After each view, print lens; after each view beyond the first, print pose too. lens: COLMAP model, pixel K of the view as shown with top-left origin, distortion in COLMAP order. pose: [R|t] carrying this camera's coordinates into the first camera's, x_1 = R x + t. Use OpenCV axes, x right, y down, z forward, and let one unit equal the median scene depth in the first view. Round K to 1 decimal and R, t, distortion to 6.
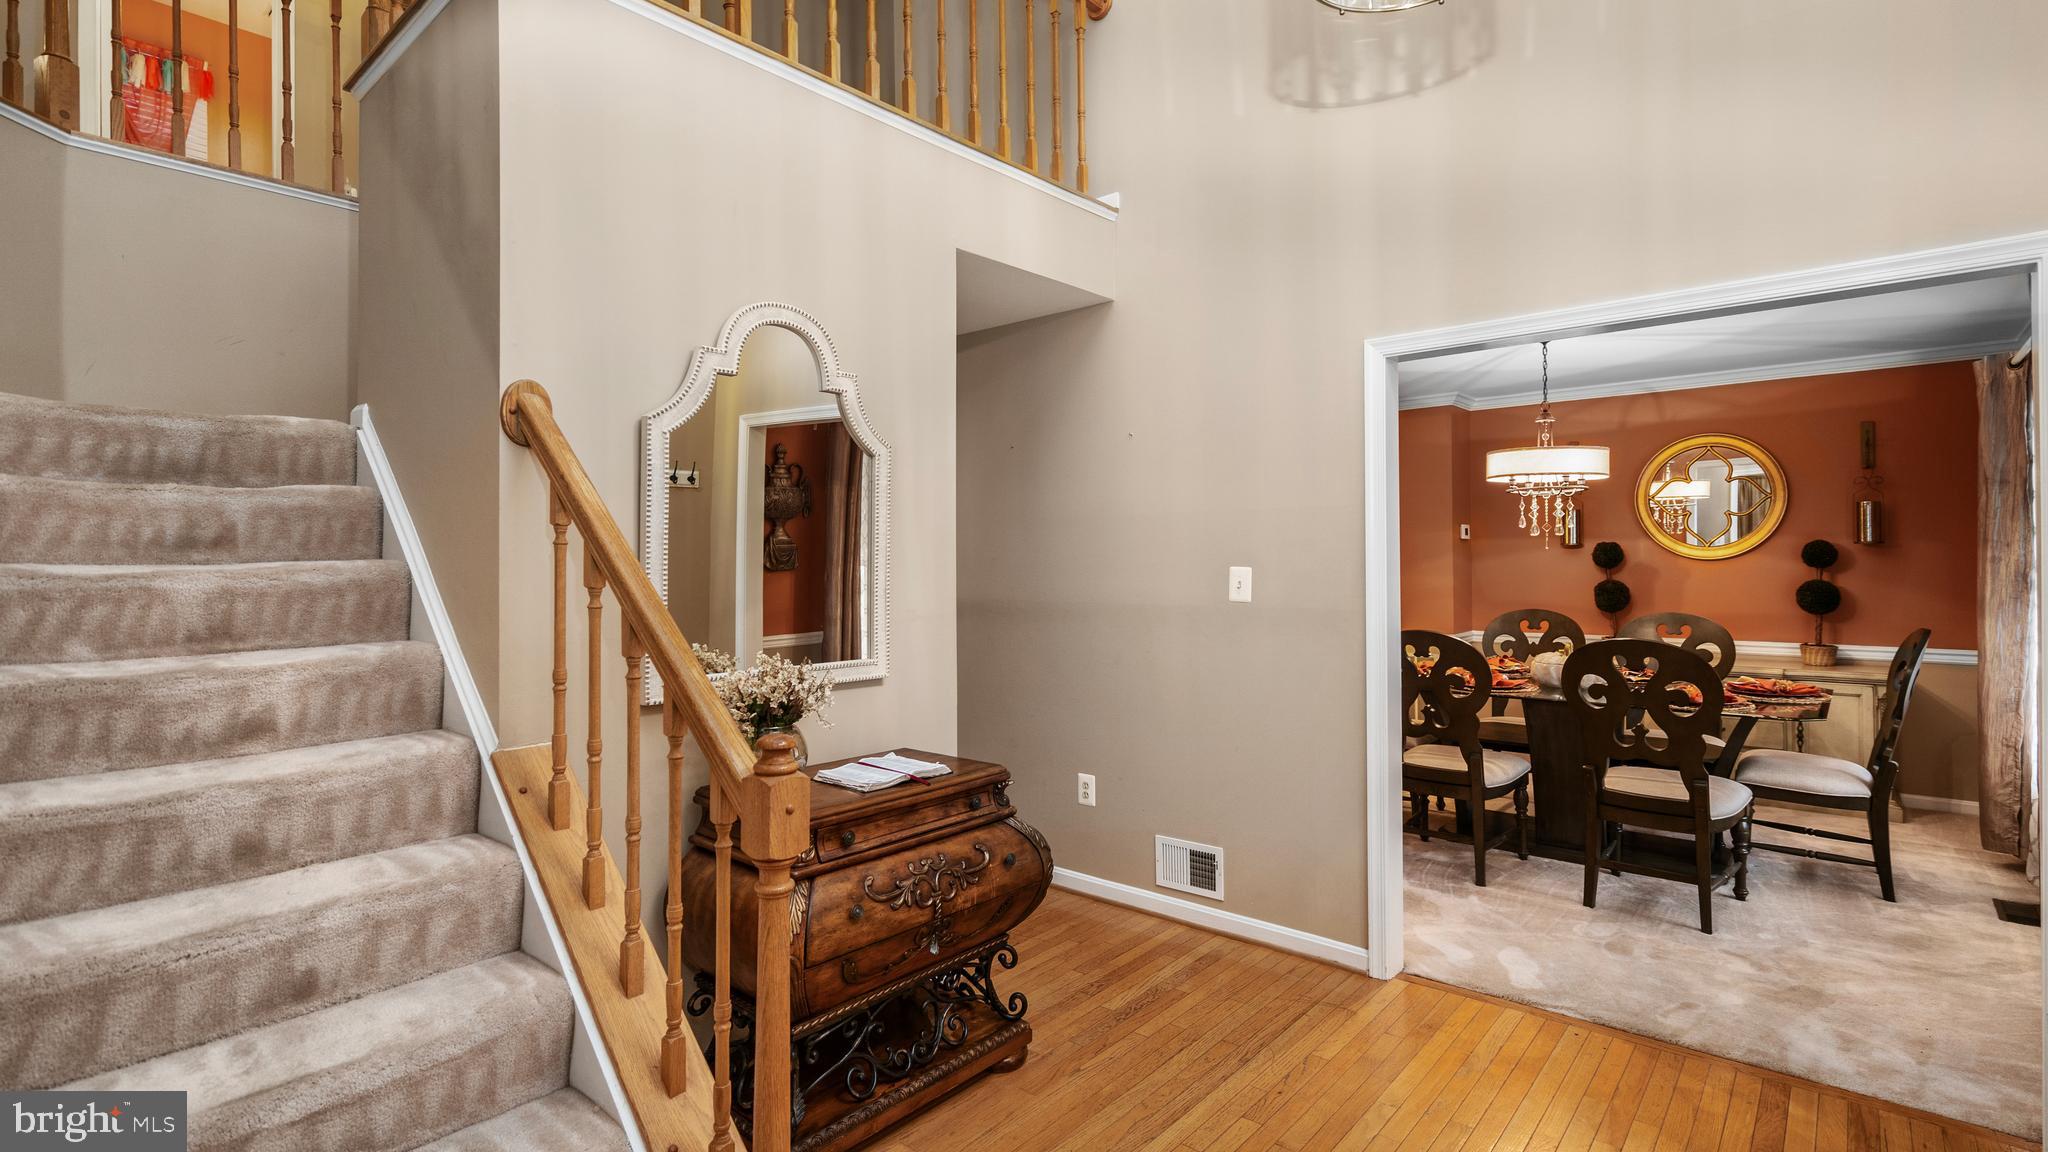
lens RADIAL K [[943.4, 0, 1035.0], [0, 943.4, 570.3], [0, 0, 1]] dist [-0.003229, -0.000128]
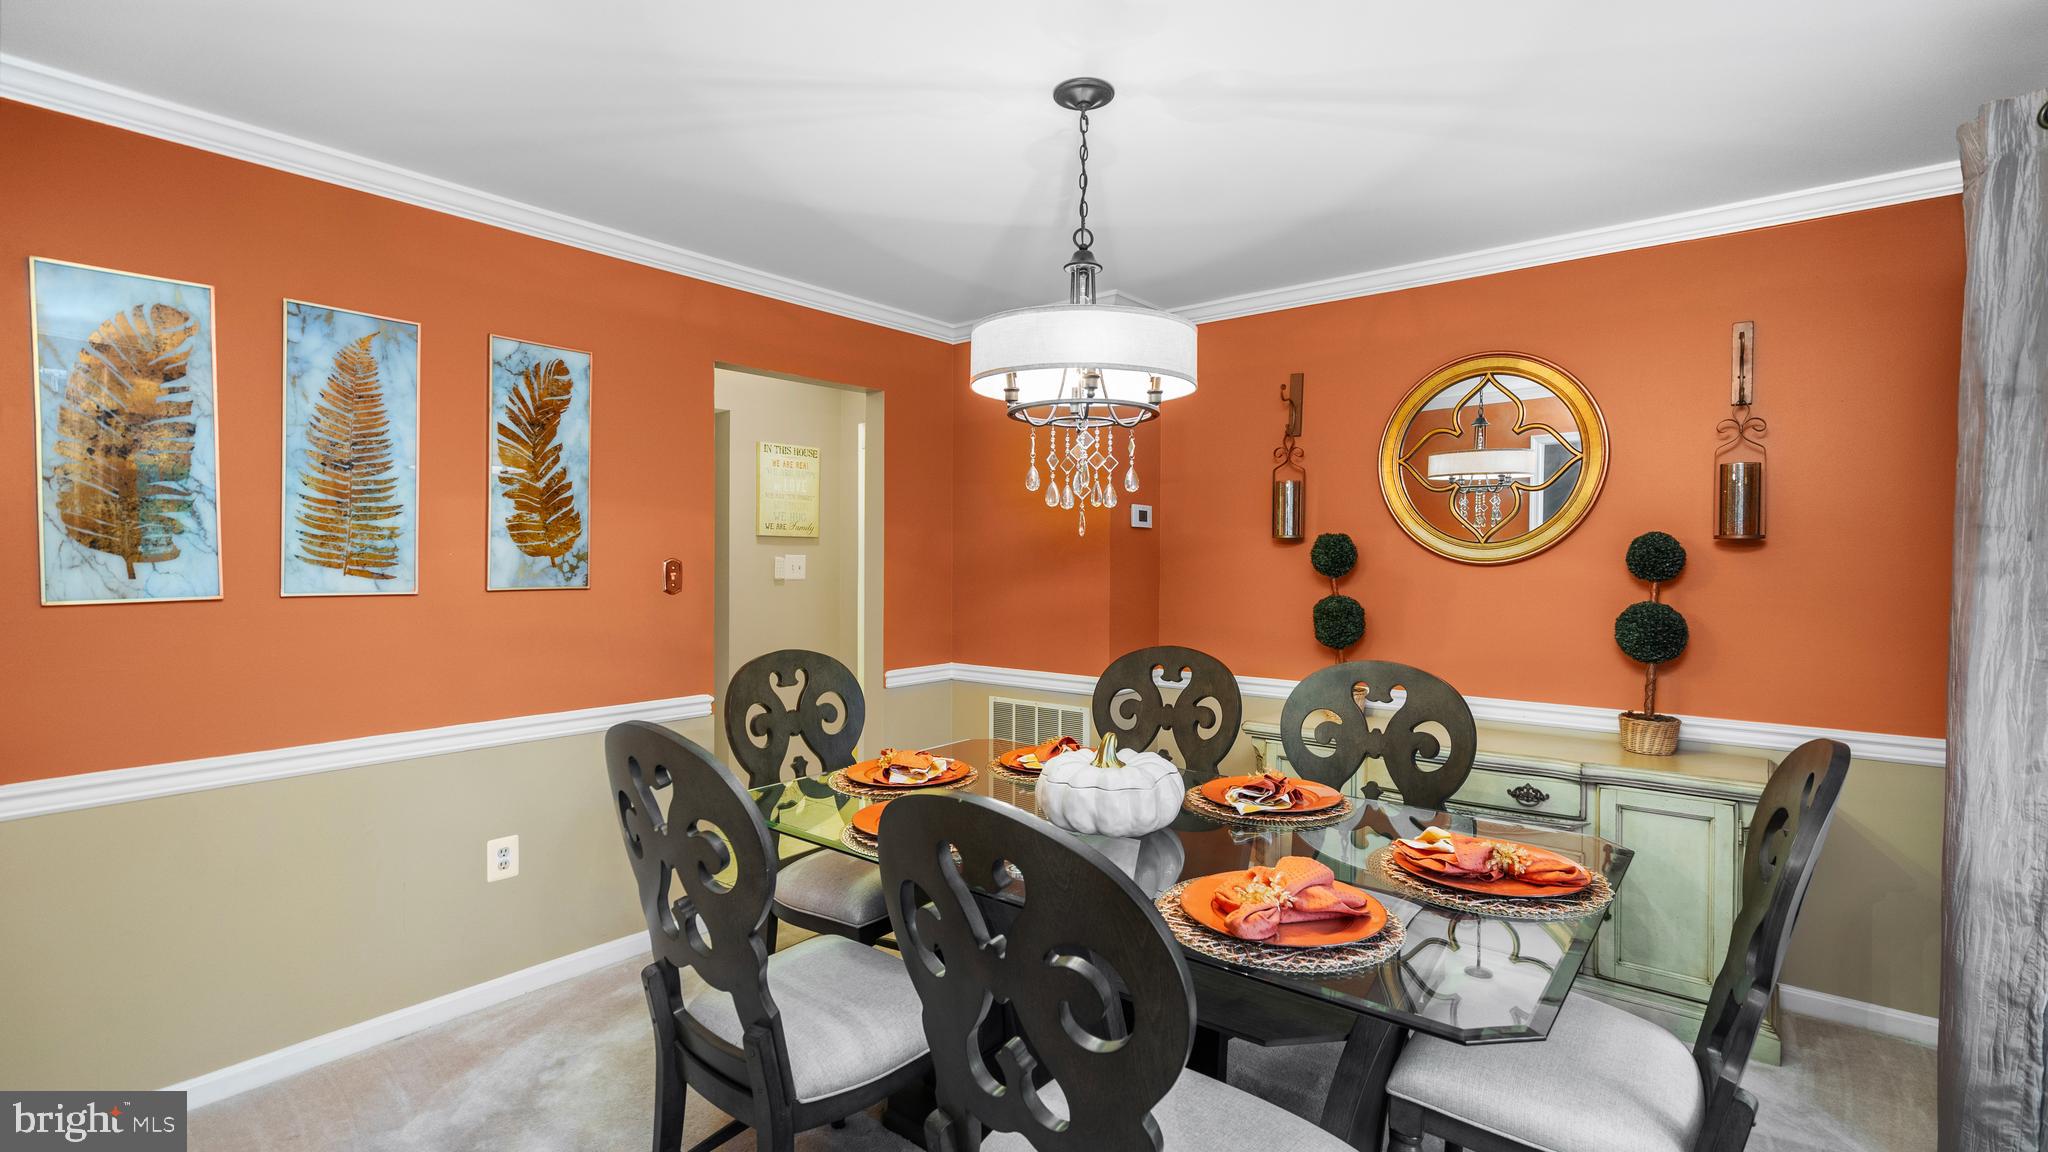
lens RADIAL K [[943.4, 0, 1015.9], [0, 943.4, 578.6], [0, 0, 1]] dist [-0.003229, -0.000128]
pose [[0.998657, 0.015572, 0.049422, 0.430705], [-0.015977, 0.999842, 0.007805, -0.002794], [-0.049293, -0.008585, 0.998747, 0.461074]]
